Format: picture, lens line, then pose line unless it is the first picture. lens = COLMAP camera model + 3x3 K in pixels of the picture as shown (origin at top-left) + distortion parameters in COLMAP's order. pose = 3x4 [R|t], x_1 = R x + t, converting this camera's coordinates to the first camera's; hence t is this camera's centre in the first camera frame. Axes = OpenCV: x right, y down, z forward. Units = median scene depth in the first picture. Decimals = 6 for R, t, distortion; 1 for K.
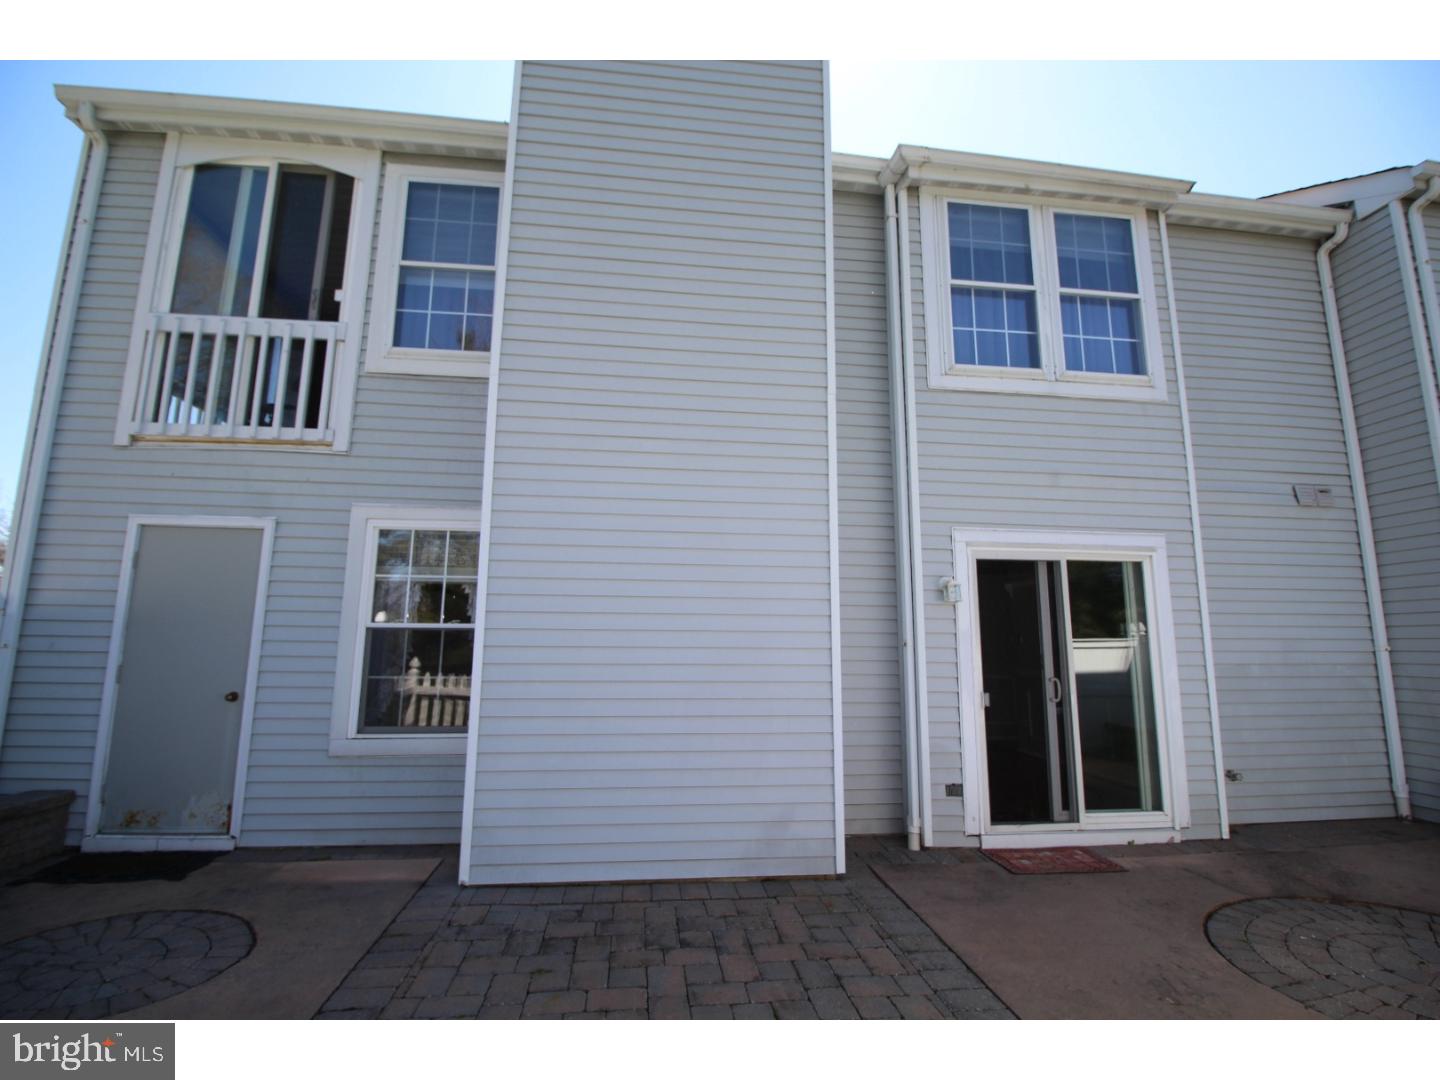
lens RADIAL K [[666.2, 0, 717.3], [0, 666.2, 530.6], [0, 0, 1]] dist [-0.001388, -0.012331]
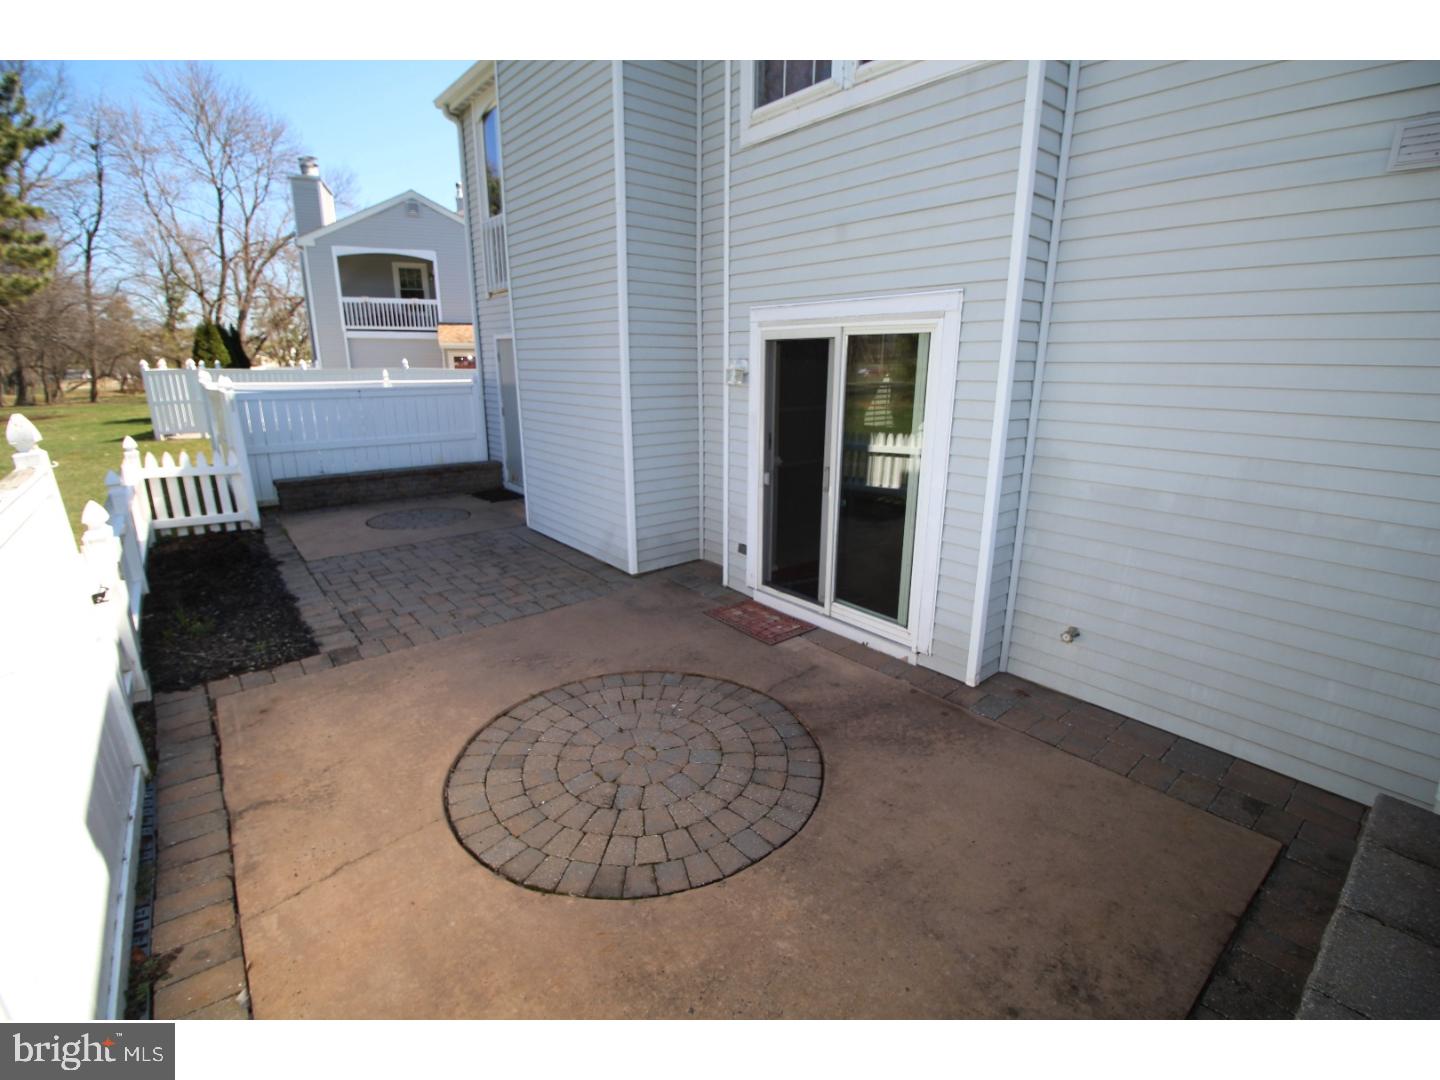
lens RADIAL K [[667.3, 0, 721.3], [0, 667.3, 534.8], [0, 0, 1]] dist [0.000007, 0.000091]
pose [[0.534994, 0.205375, -0.819514, 1.384311], [0.137033, 0.936066, 0.324041, -0.018168], [0.833669, -0.285660, 0.472647, 0.454642]]
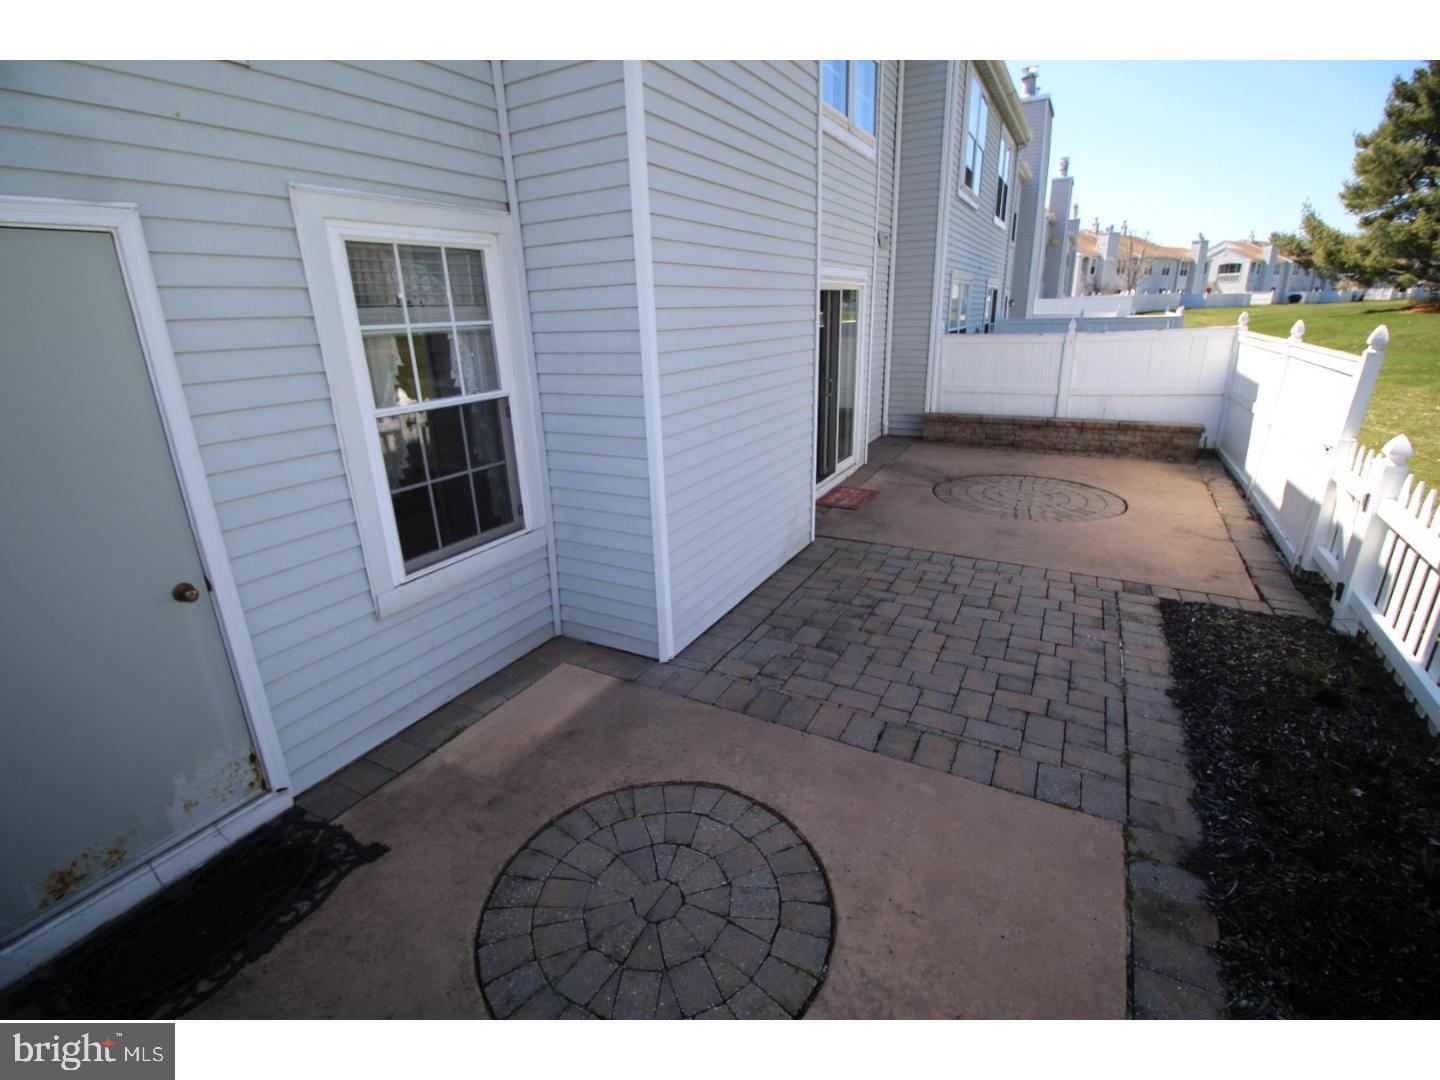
lens RADIAL K [[666.2, 0, 717.3], [0, 666.2, 530.6], [0, 0, 1]] dist [-0.001388, -0.012331]
pose [[0.579721, -0.280669, 0.764950, -0.900542], [-0.090389, 0.910856, 0.402705, -0.035540], [-0.809786, -0.302600, 0.502672, 0.441208]]
